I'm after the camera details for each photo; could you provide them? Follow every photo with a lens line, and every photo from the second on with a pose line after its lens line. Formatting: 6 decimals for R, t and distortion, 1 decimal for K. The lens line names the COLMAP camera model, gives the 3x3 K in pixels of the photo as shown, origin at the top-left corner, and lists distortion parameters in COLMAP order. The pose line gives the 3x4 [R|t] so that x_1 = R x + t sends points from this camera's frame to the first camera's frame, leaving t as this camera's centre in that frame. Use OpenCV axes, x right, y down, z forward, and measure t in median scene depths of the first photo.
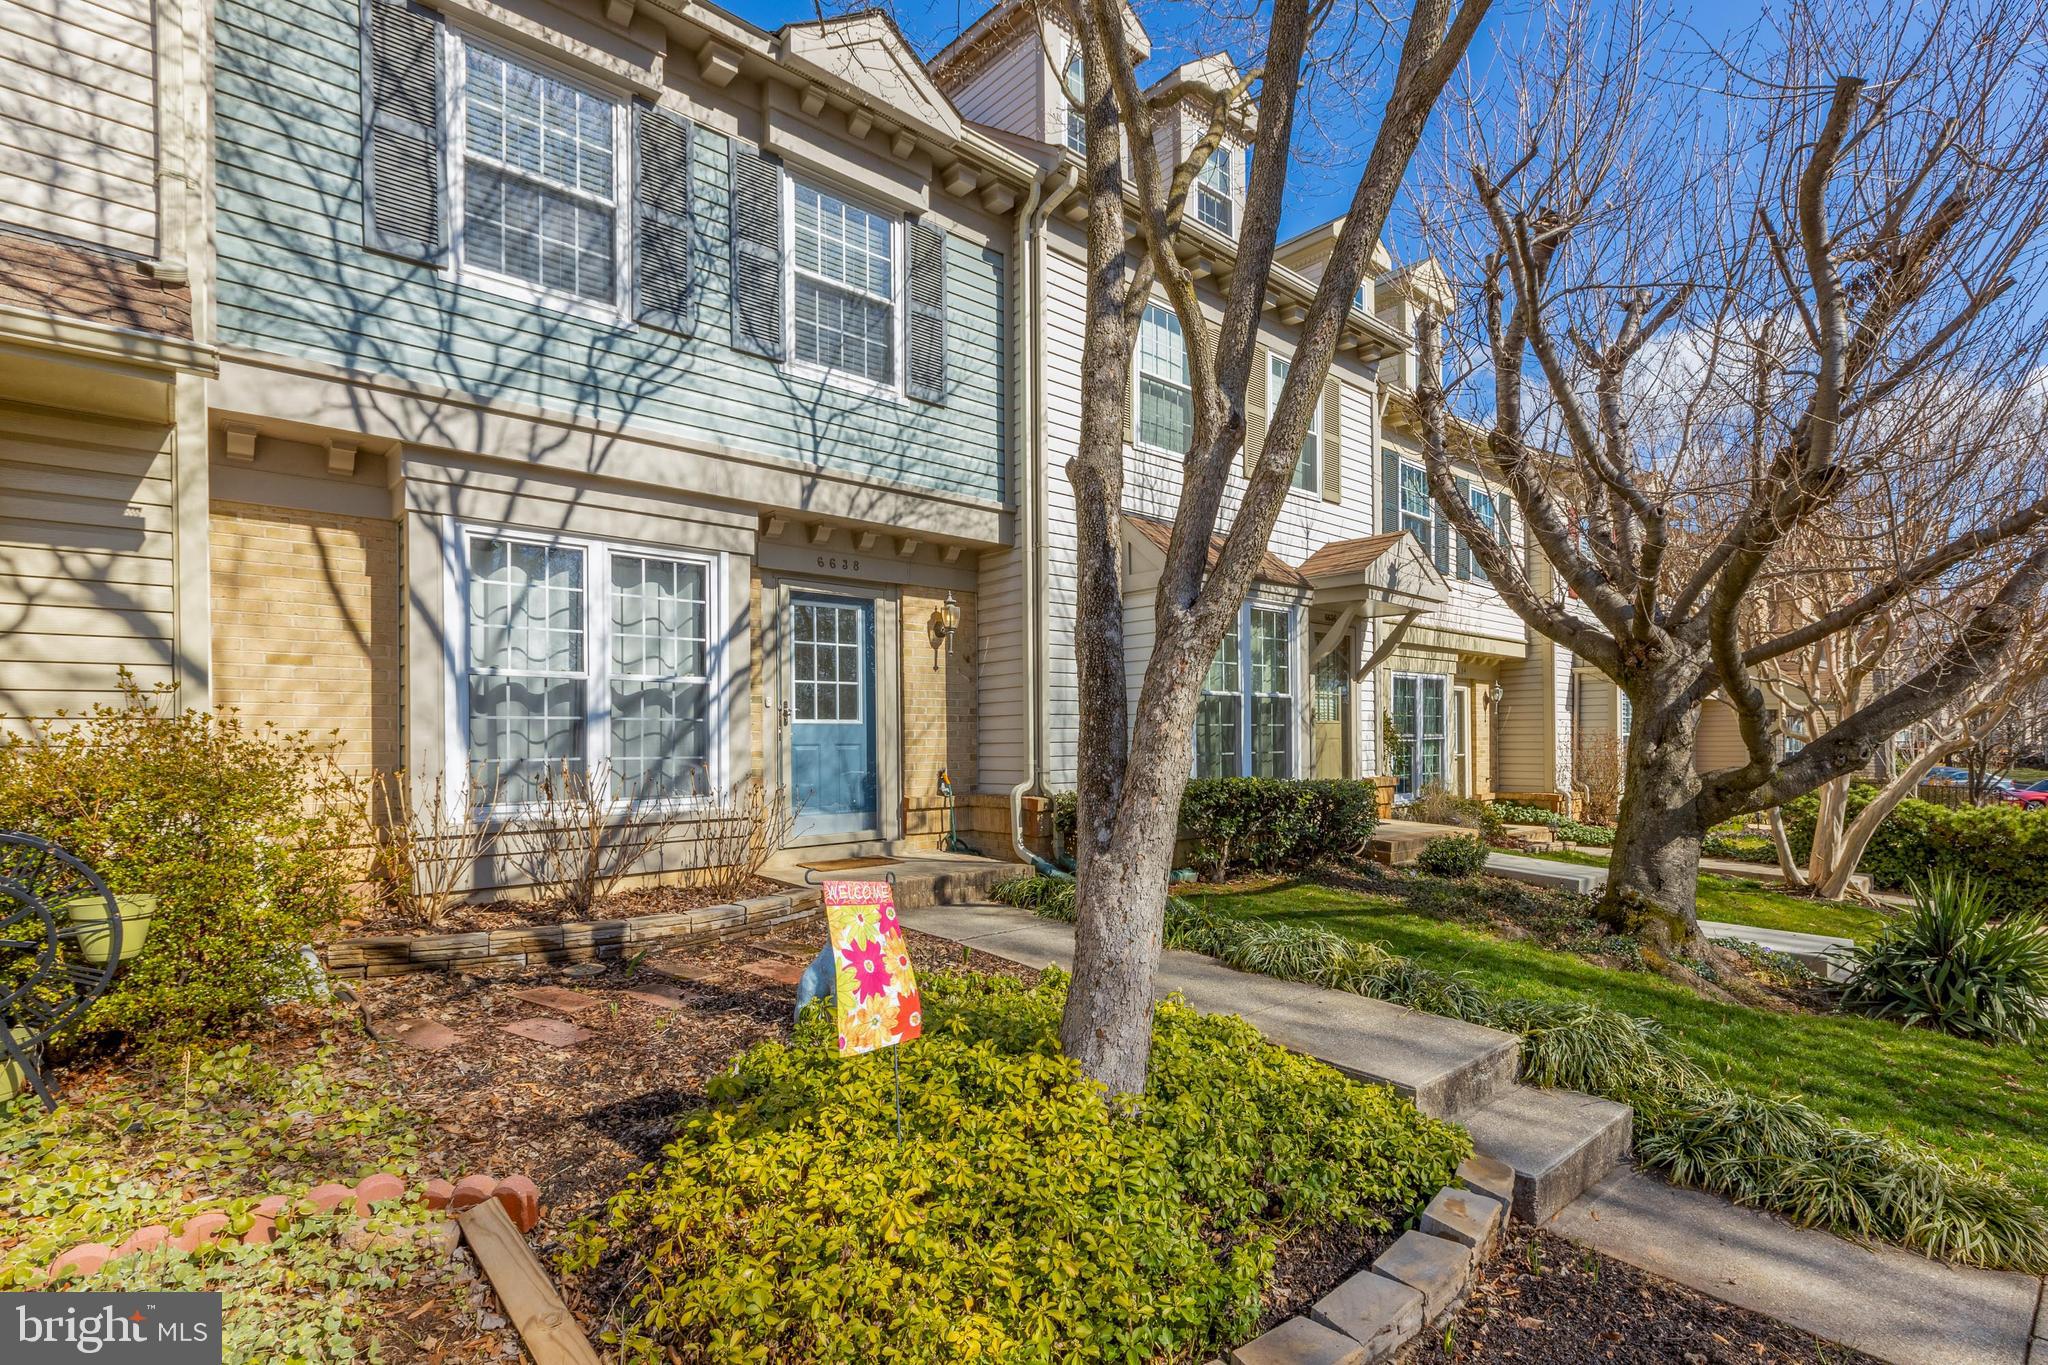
lens RADIAL K [[974.9, 0, 1108.4], [0, 974.9, 744.0], [0, 0, 1]] dist [0.001395, -0.001375]
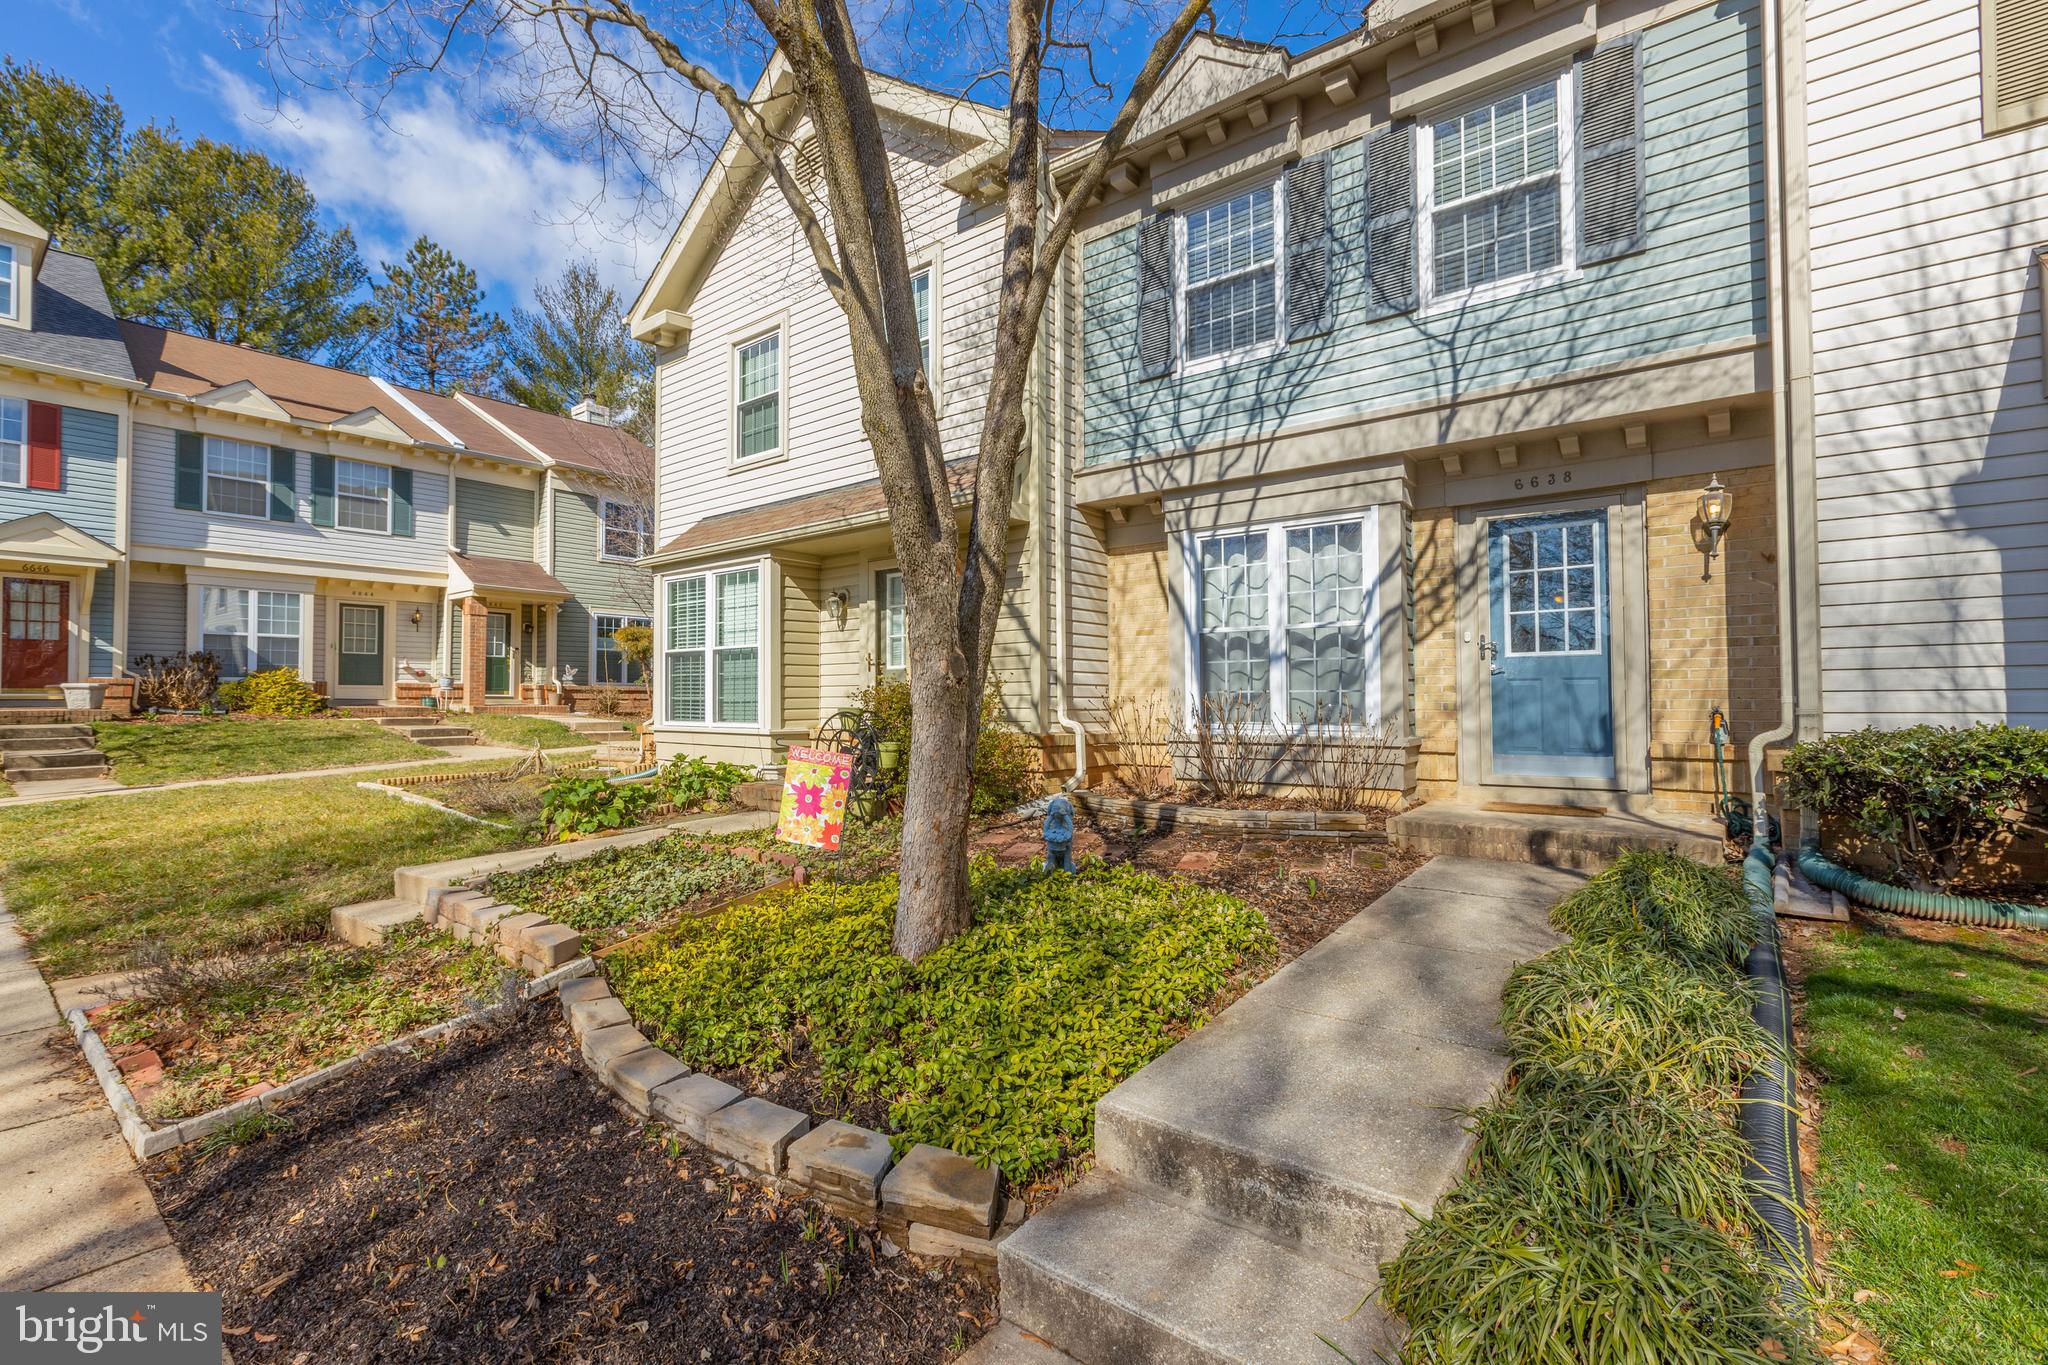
lens RADIAL K [[899.8, 0, 1029.5], [0, 899.8, 682.9], [0, 0, 1]] dist [-0.001420, 0.000122]
pose [[0.138474, -0.010642, -0.990309, 0.611133], [0.000537, 0.999943, -0.010670, 0.017356], [0.990366, 0.000946, 0.138472, 0.509540]]
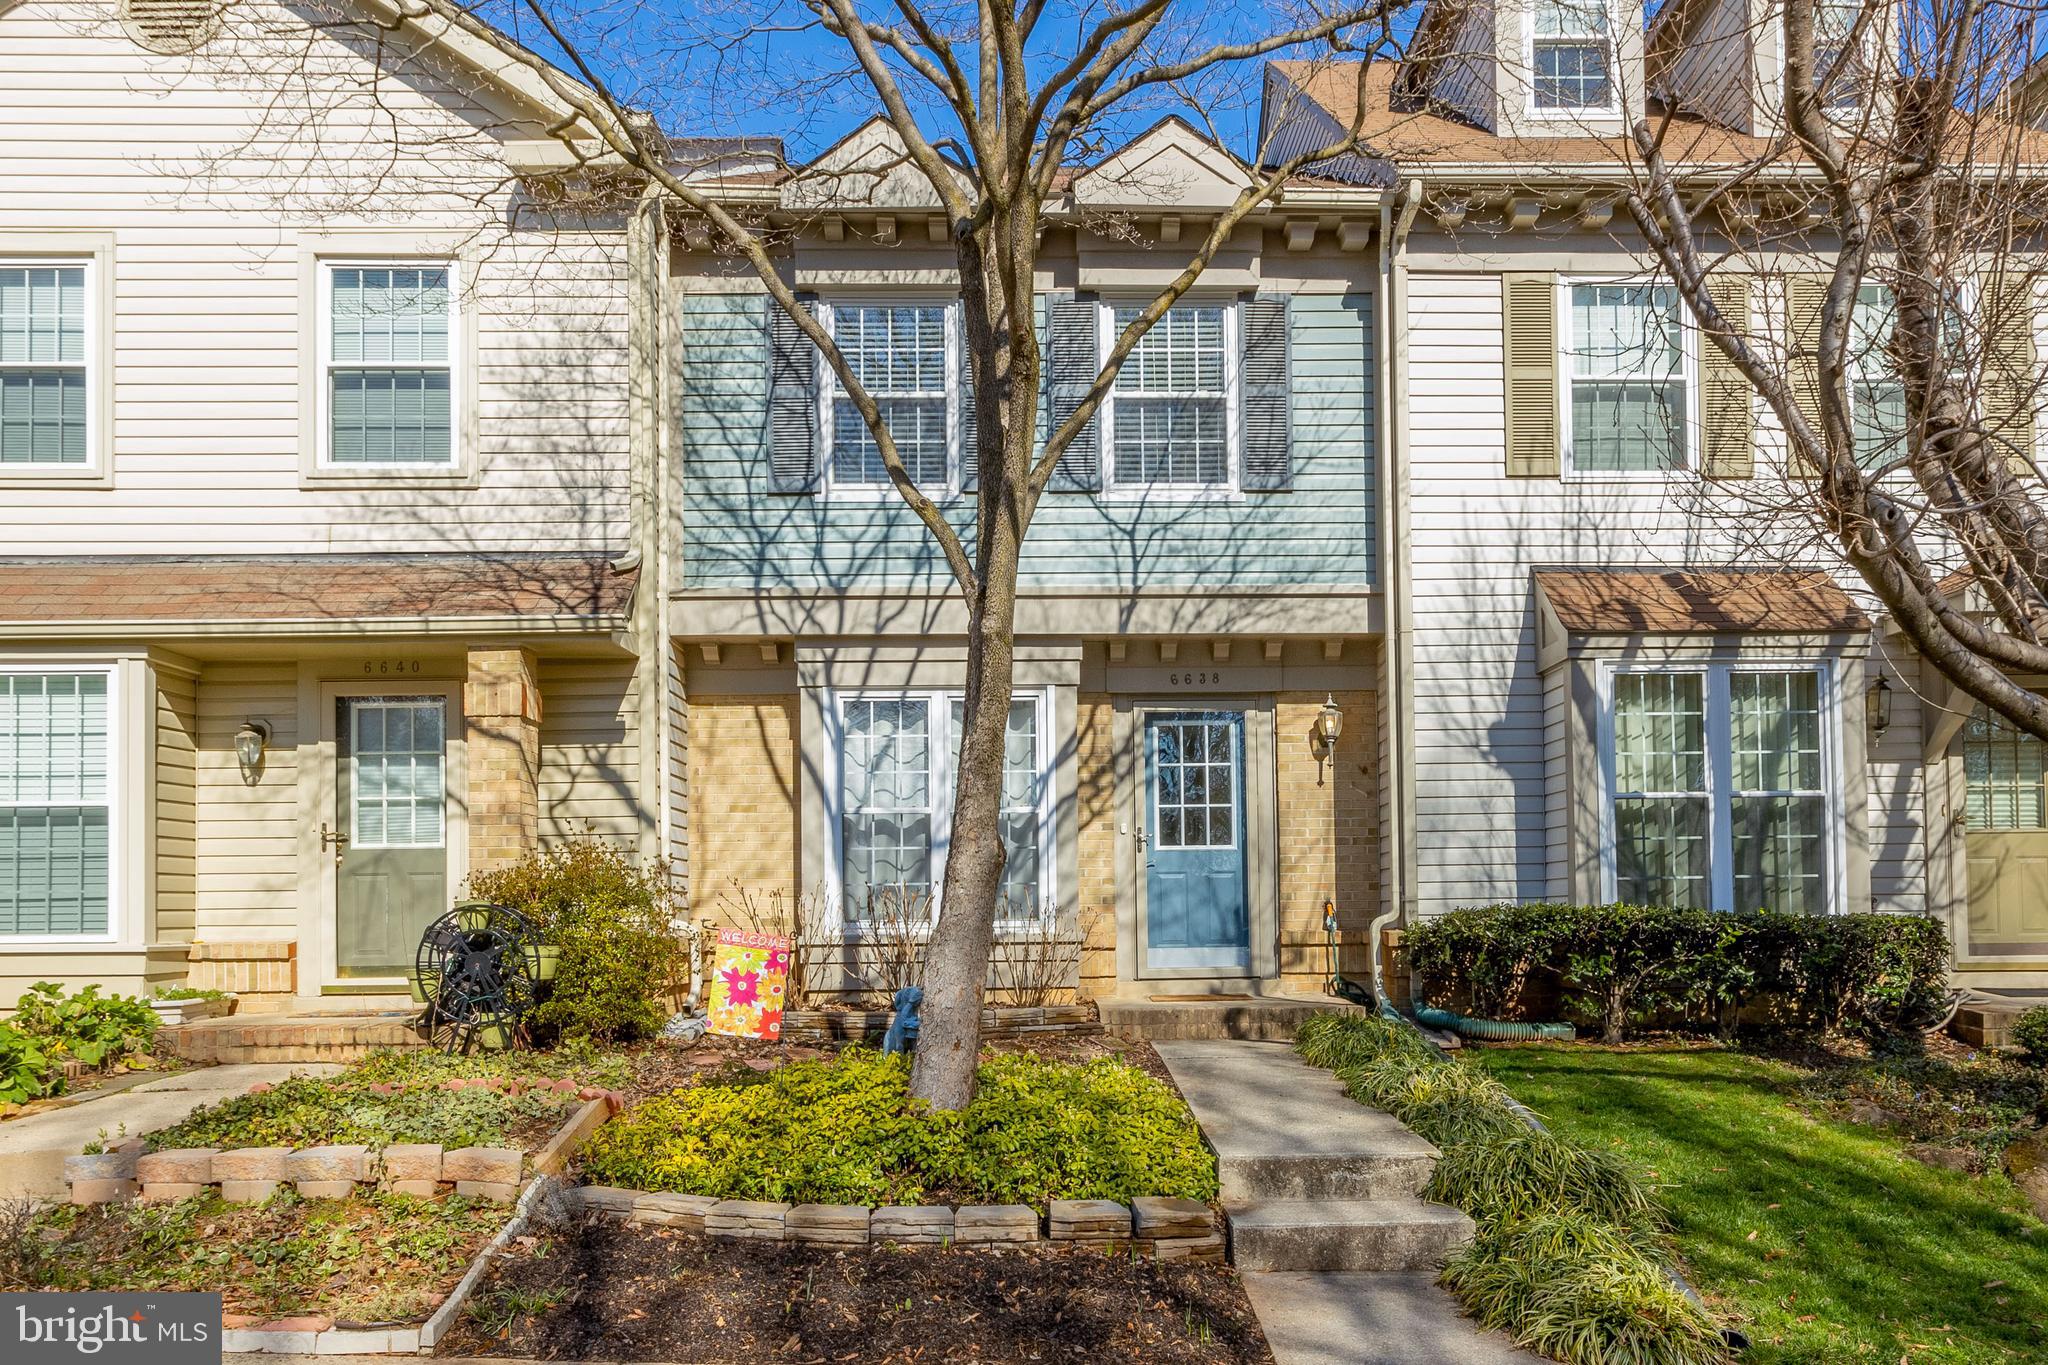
lens RADIAL K [[1607.2, 0, 1099.1], [0, 1607.2, 877.2], [0, 0, 1]] dist [-0.007512, 0.002885]
pose [[0.737453, -0.013841, -0.675257, 0.869449], [0.002046, 0.999831, -0.018259, 0.043079], [0.675395, 0.012084, 0.737357, -0.247047]]
